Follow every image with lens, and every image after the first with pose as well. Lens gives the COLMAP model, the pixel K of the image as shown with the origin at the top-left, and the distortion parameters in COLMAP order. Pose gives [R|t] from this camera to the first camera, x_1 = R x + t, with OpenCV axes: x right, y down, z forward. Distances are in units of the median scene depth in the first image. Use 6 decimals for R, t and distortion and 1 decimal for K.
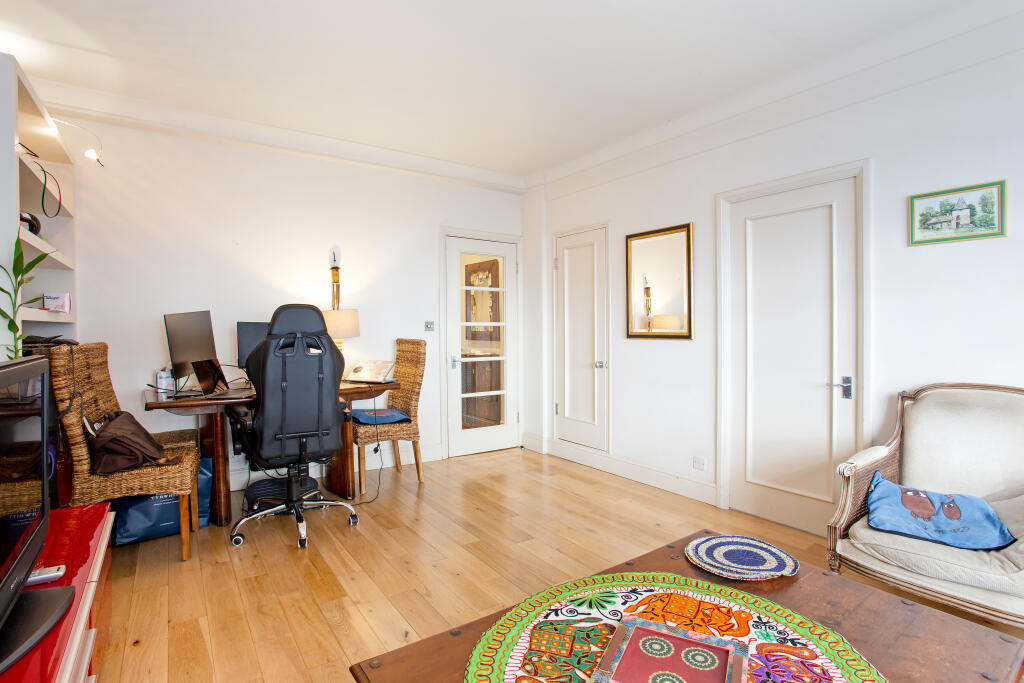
lens RADIAL K [[505.3, 0, 506.6], [0, 505.3, 331.9], [0, 0, 1]] dist [-0.050246, 0.001334]
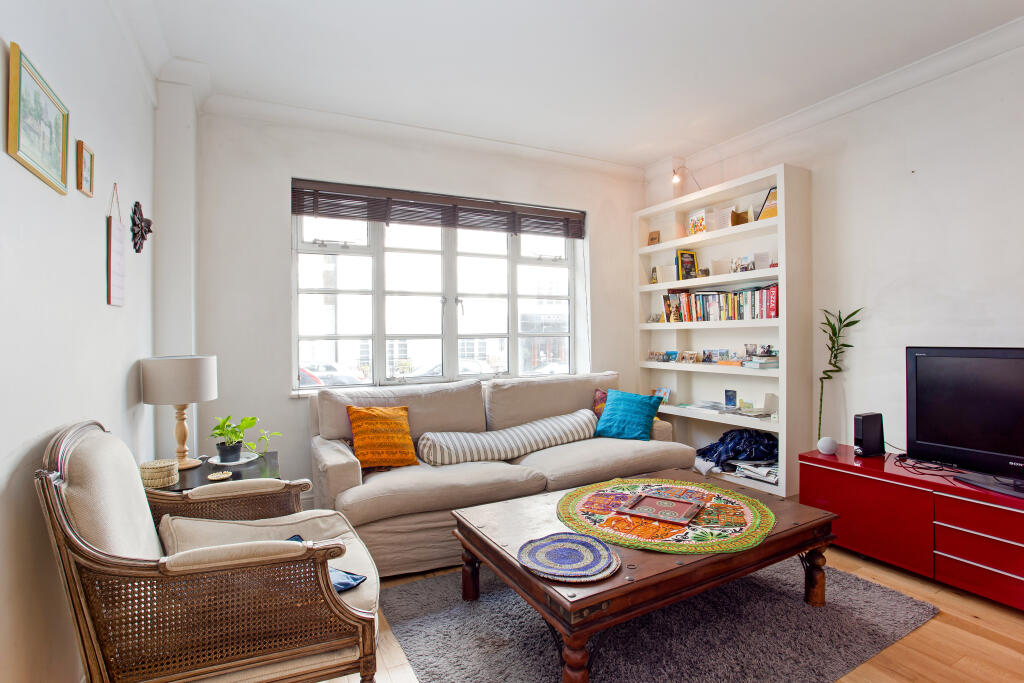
lens RADIAL K [[499.4, 0, 512.0], [0, 499.4, 341.5], [0, 0, 1]] dist [-0.053319, 0.000663]
pose [[-0.993112, 0.010794, 0.116674, 0.359067], [0.012393, 0.999839, 0.012989, -0.001869], [-0.116515, 0.014345, -0.993085, 1.560224]]
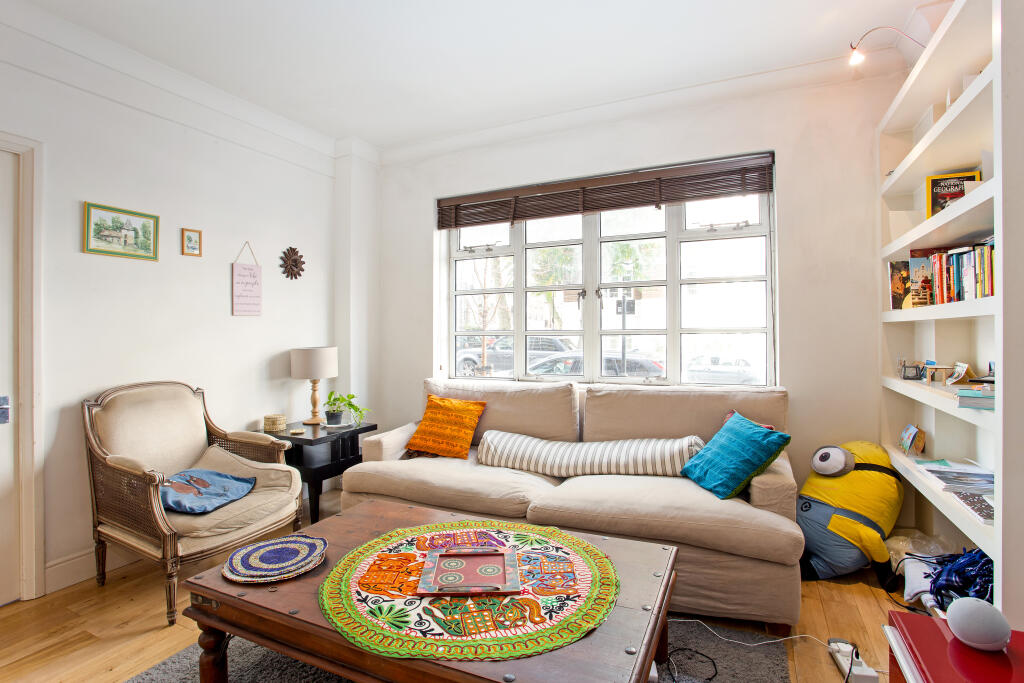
lens RADIAL K [[505.3, 0, 506.6], [0, 505.3, 331.9], [0, 0, 1]] dist [-0.050246, 0.001334]
pose [[-0.503971, 0.007572, 0.863688, -0.507973], [0.012426, 0.999922, -0.001515, -0.003518], [-0.863631, 0.009969, -0.504025, 0.852181]]
